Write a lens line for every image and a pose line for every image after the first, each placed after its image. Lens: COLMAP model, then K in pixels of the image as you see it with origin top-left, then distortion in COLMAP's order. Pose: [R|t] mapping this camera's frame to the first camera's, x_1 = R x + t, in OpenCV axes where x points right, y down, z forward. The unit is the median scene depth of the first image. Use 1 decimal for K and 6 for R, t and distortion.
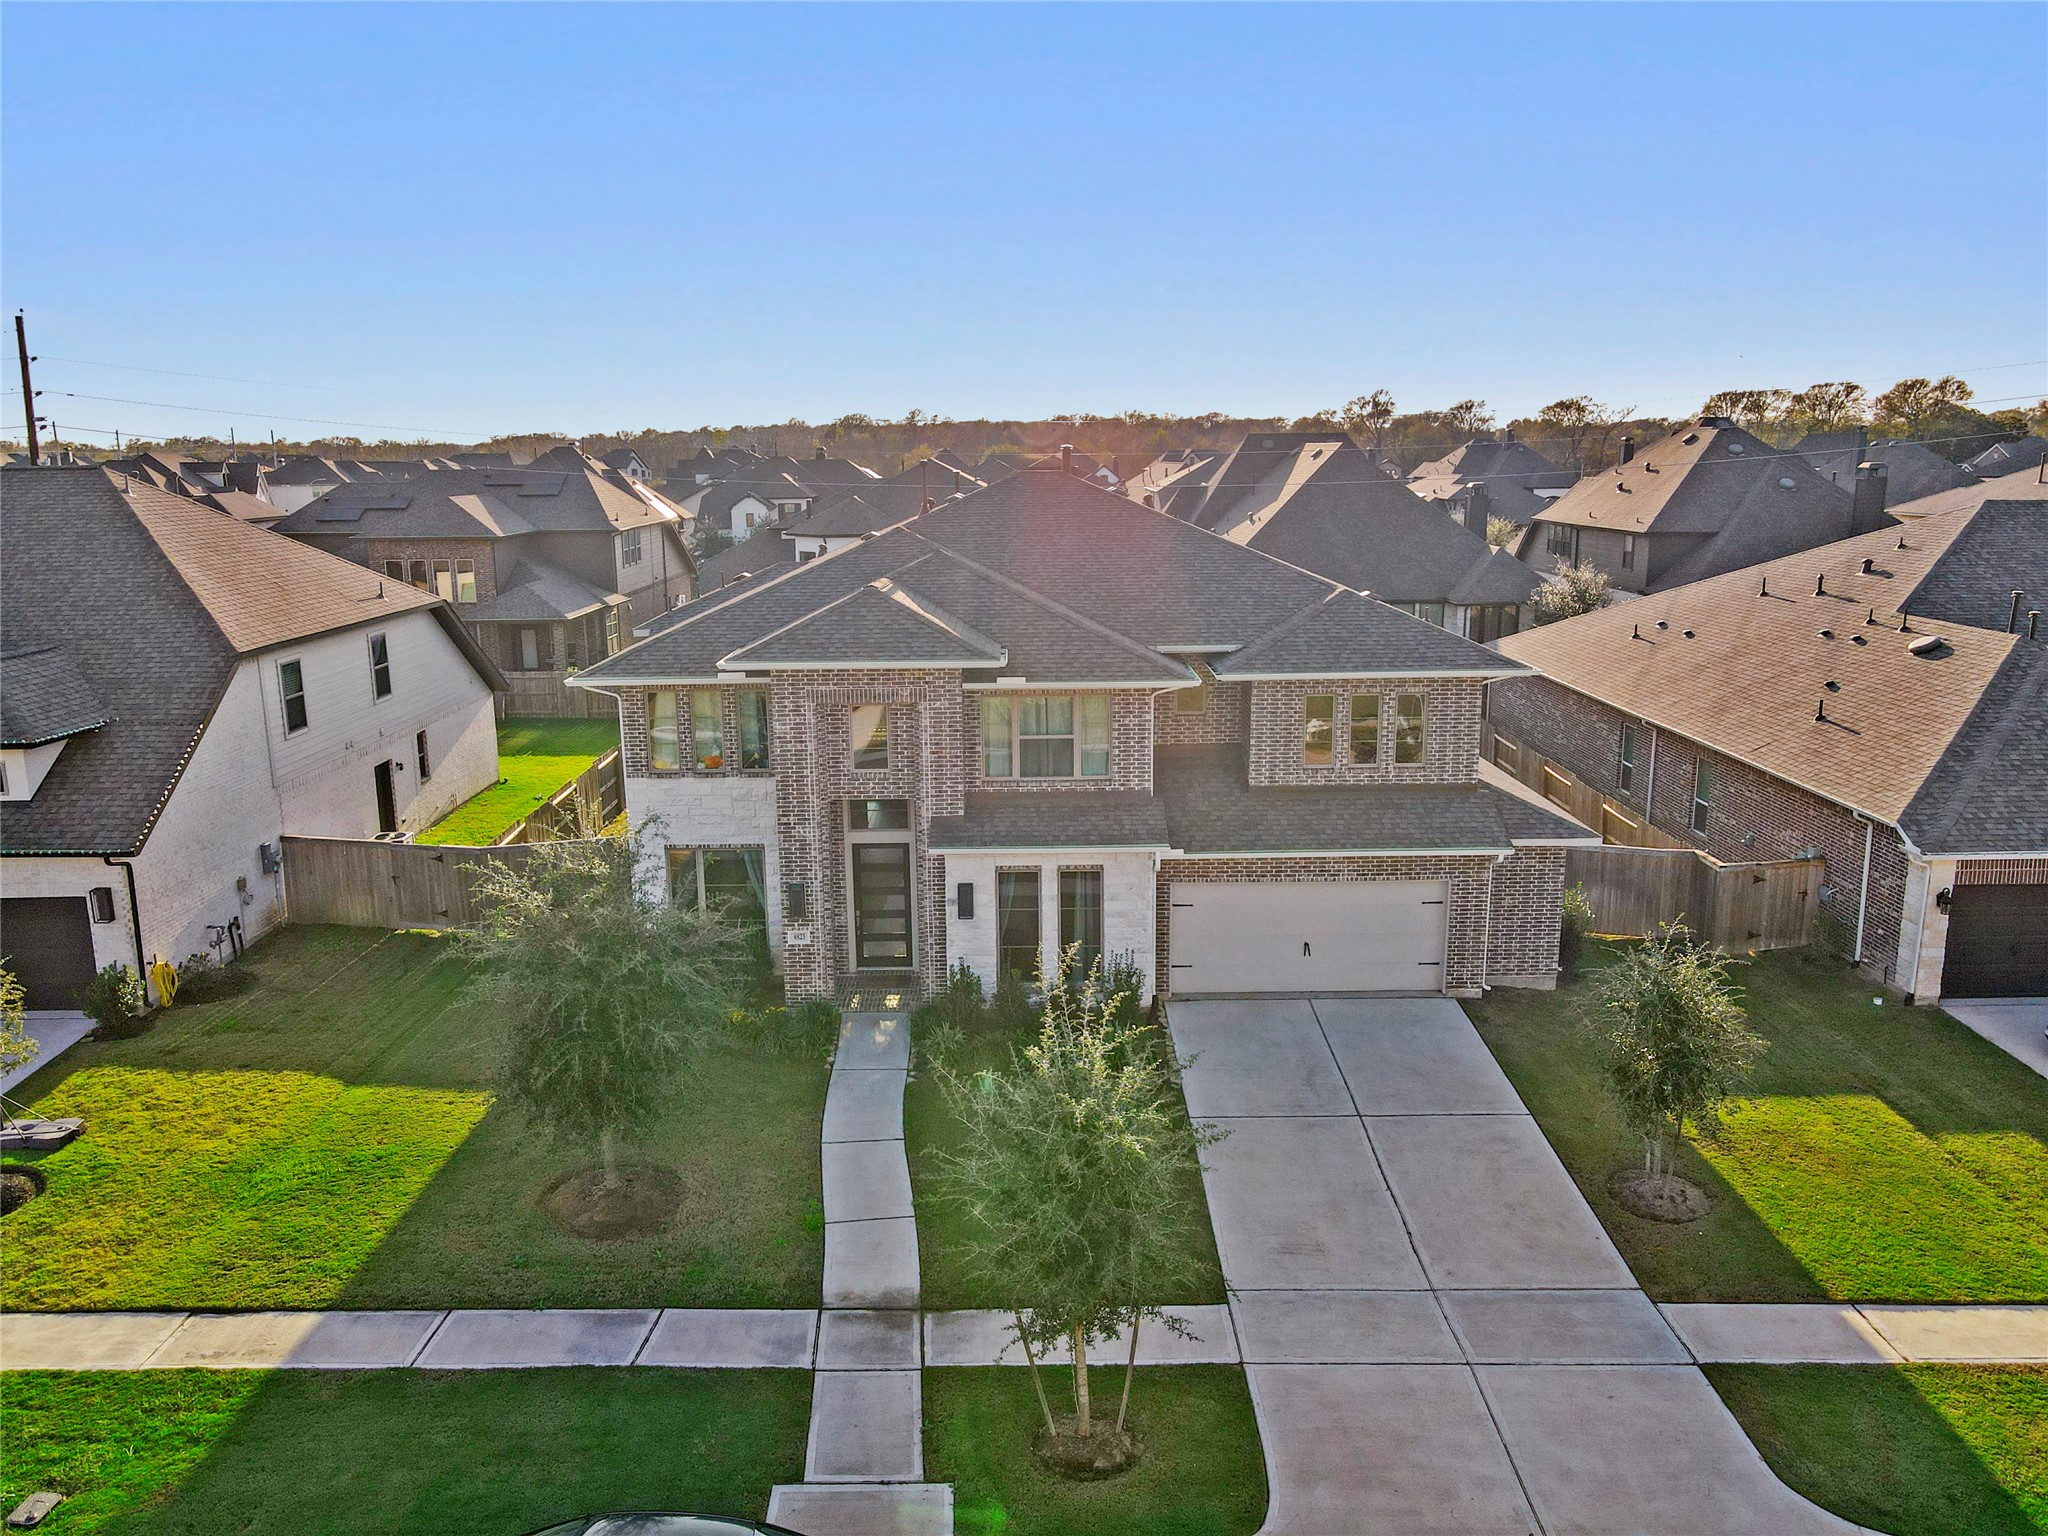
lens RADIAL K [[1503.8, 0, 1007.3], [0, 1503.8, 771.0], [0, 0, 1]] dist [0.005352, 0.011875]
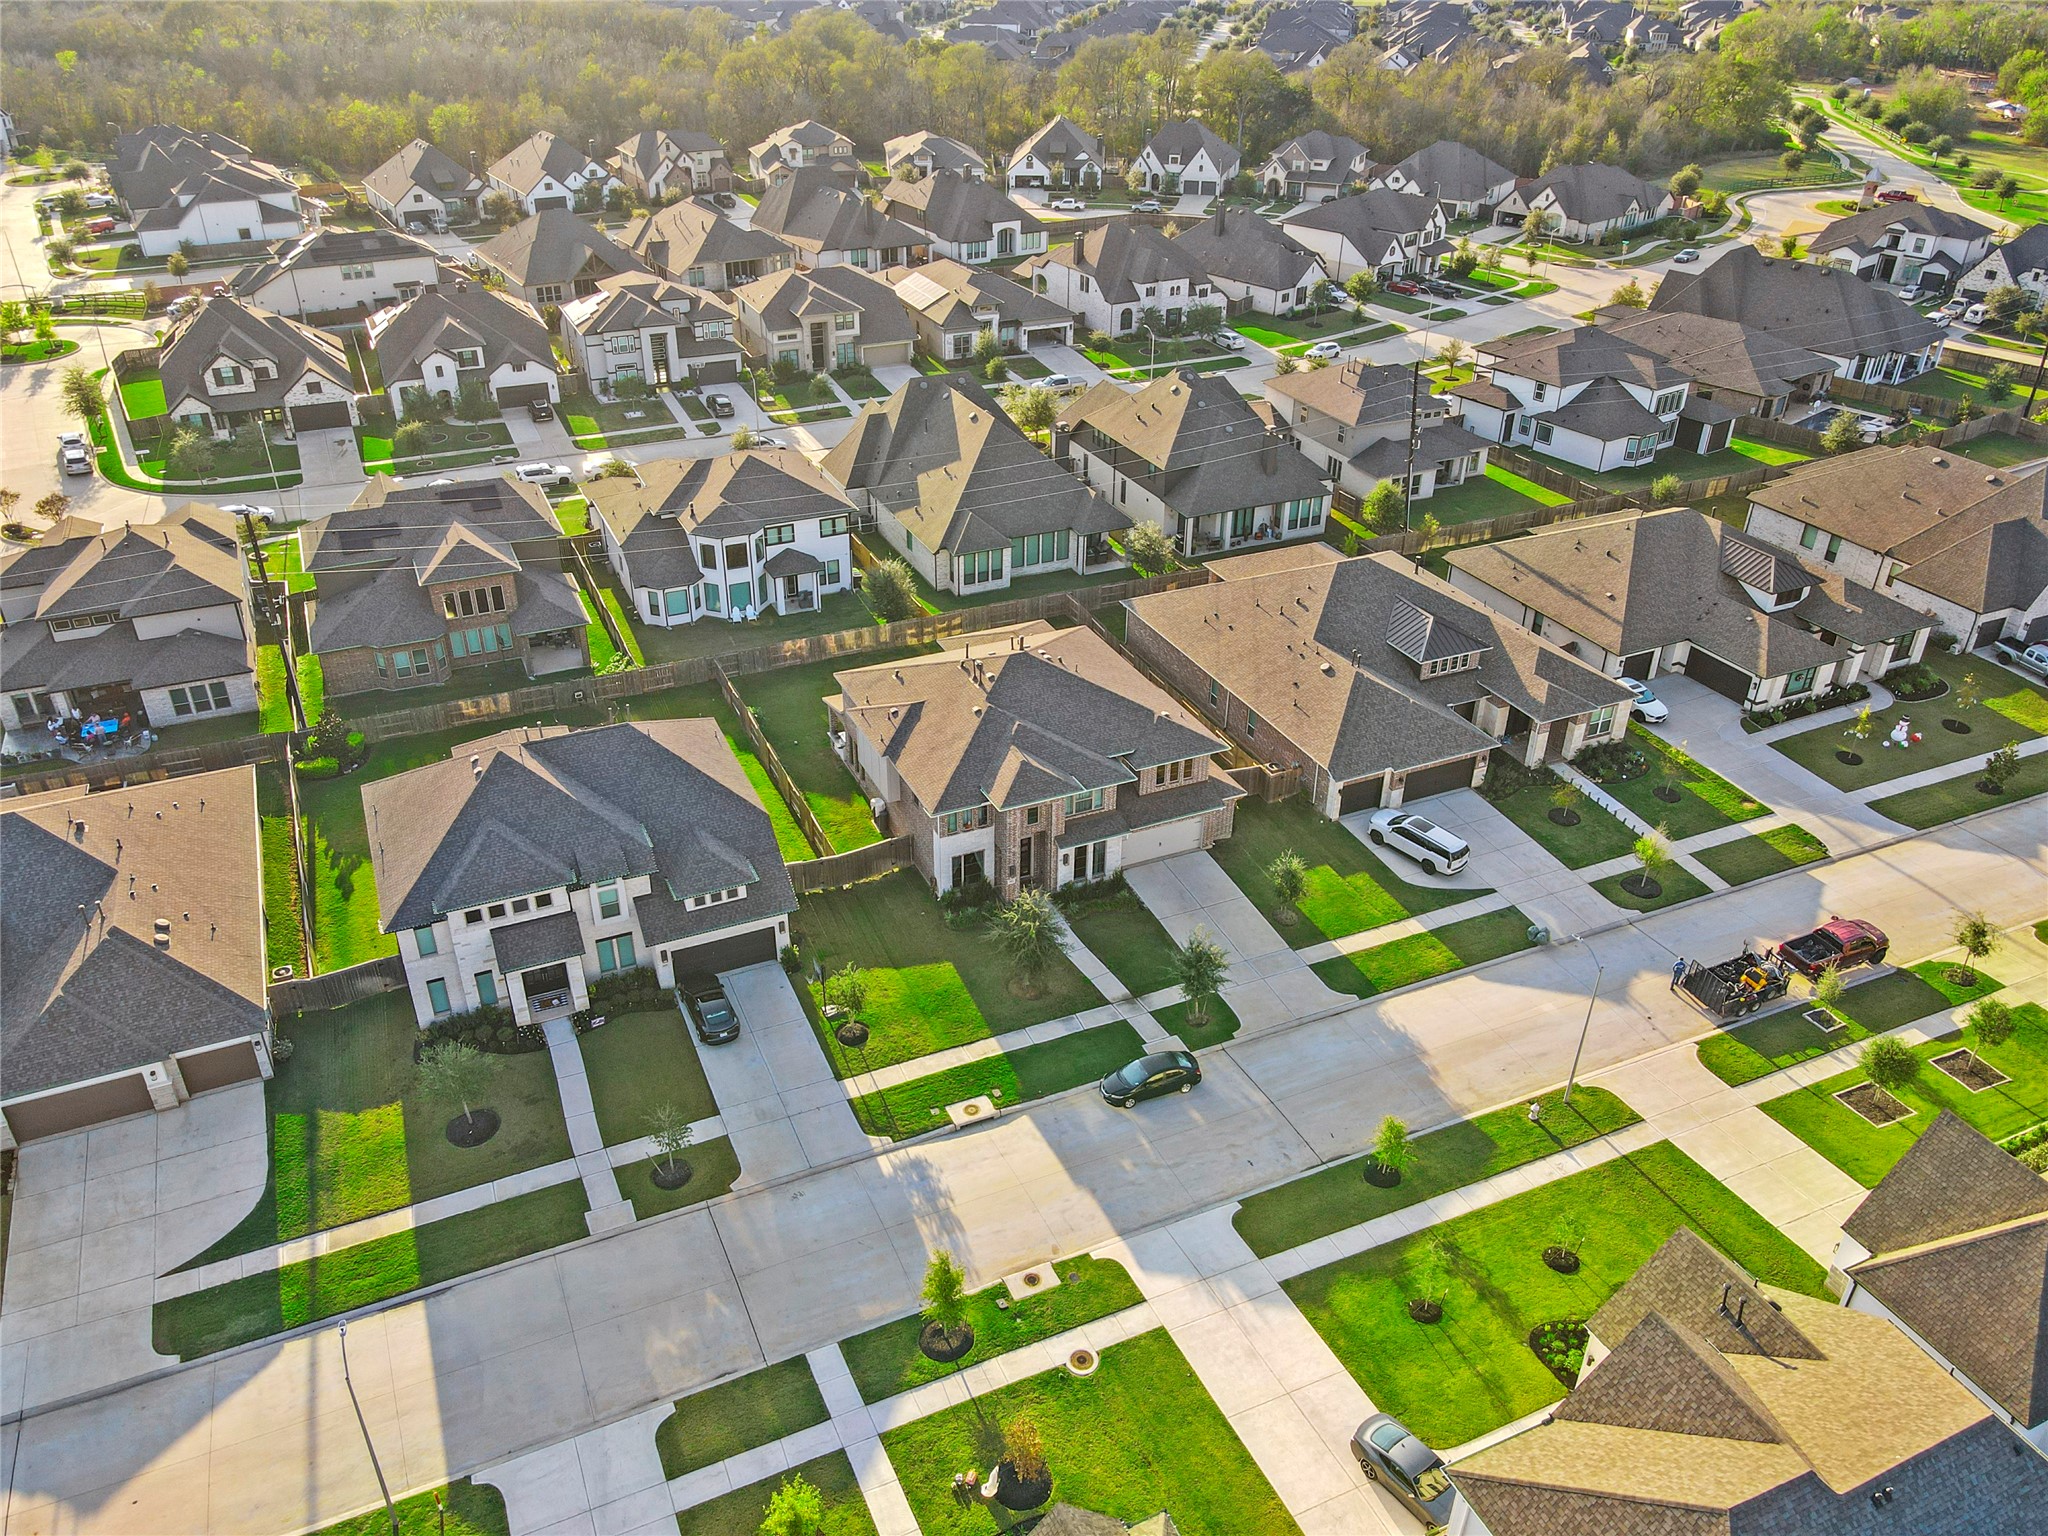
lens RADIAL K [[1503.8, 0, 1007.3], [0, 1503.8, 771.0], [0, 0, 1]] dist [0.005352, 0.011875]
pose [[0.913284, -0.194328, 0.357979, -1.131574], [0.071100, 0.941420, 0.329655, -1.037278], [-0.401070, -0.275616, 0.873601, -1.455679]]
